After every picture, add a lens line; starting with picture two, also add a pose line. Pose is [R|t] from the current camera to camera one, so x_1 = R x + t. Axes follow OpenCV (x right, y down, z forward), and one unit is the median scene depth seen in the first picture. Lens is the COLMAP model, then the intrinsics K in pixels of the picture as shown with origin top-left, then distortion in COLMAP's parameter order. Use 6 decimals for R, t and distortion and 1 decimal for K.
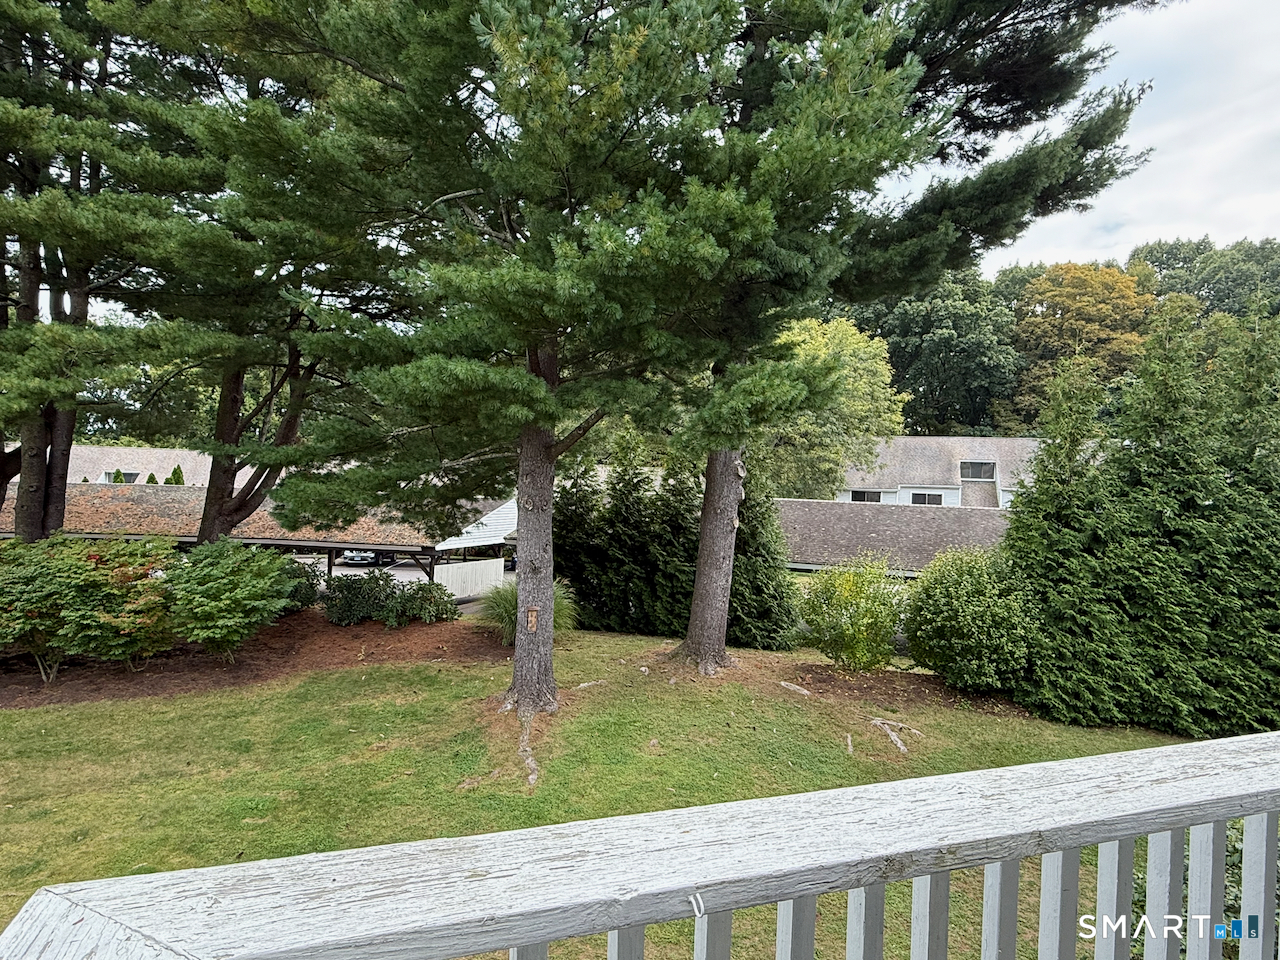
lens RADIAL K [[768.7, 0, 637.6], [0, 768.7, 481.6], [0, 0, 1]] dist [-0.001193, 0.000143]
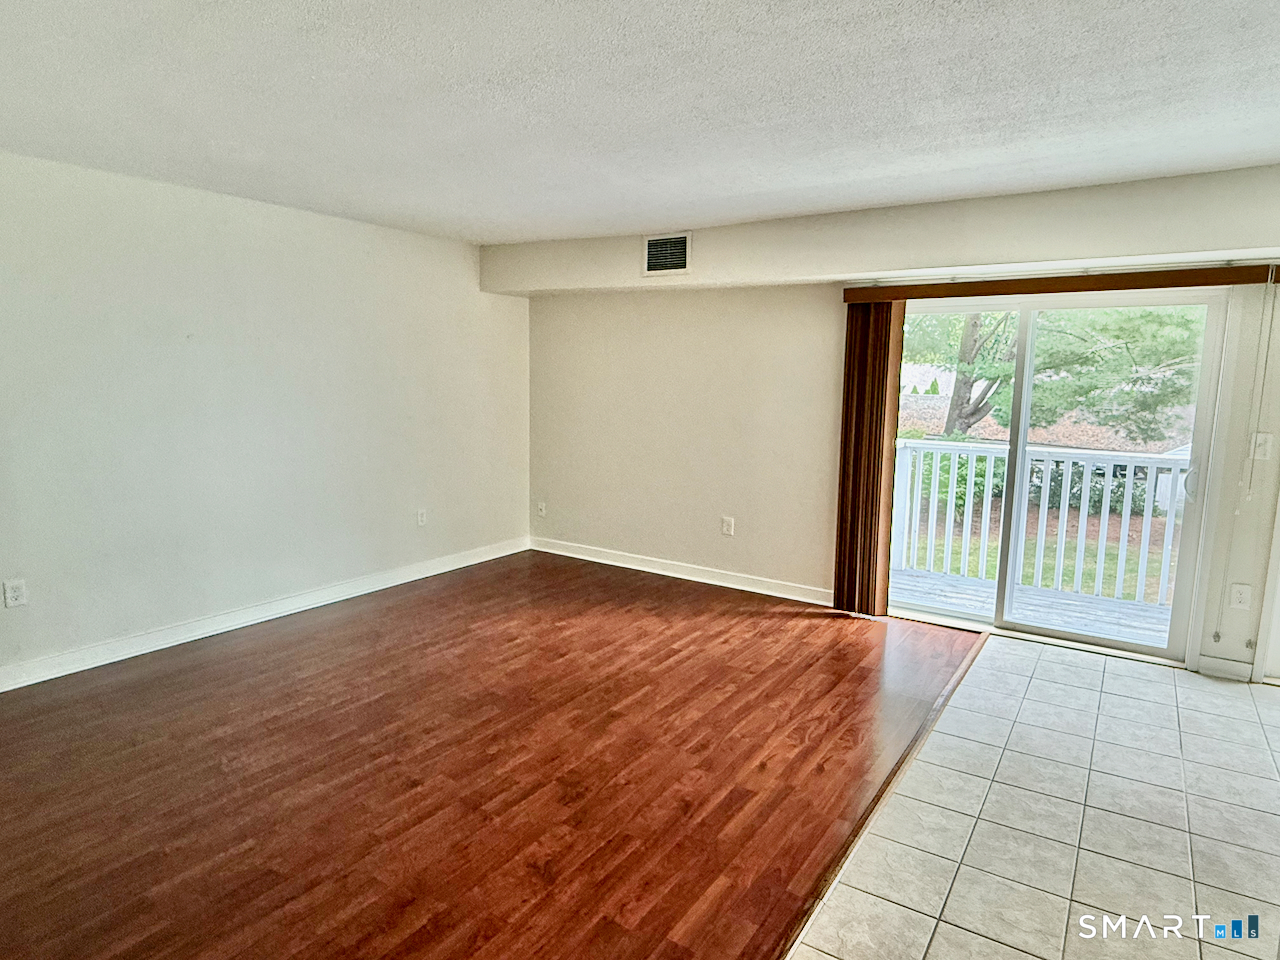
lens RADIAL K [[768.7, 0, 621.1], [0, 768.7, 486.0], [0, 0, 1]] dist [-0.001193, 0.000143]
pose [[0.588389, 0.091968, -0.803331, 0.219372], [0.005239, 0.993056, 0.117525, 0.003900], [0.808561, -0.073359, 0.583822, -0.279252]]
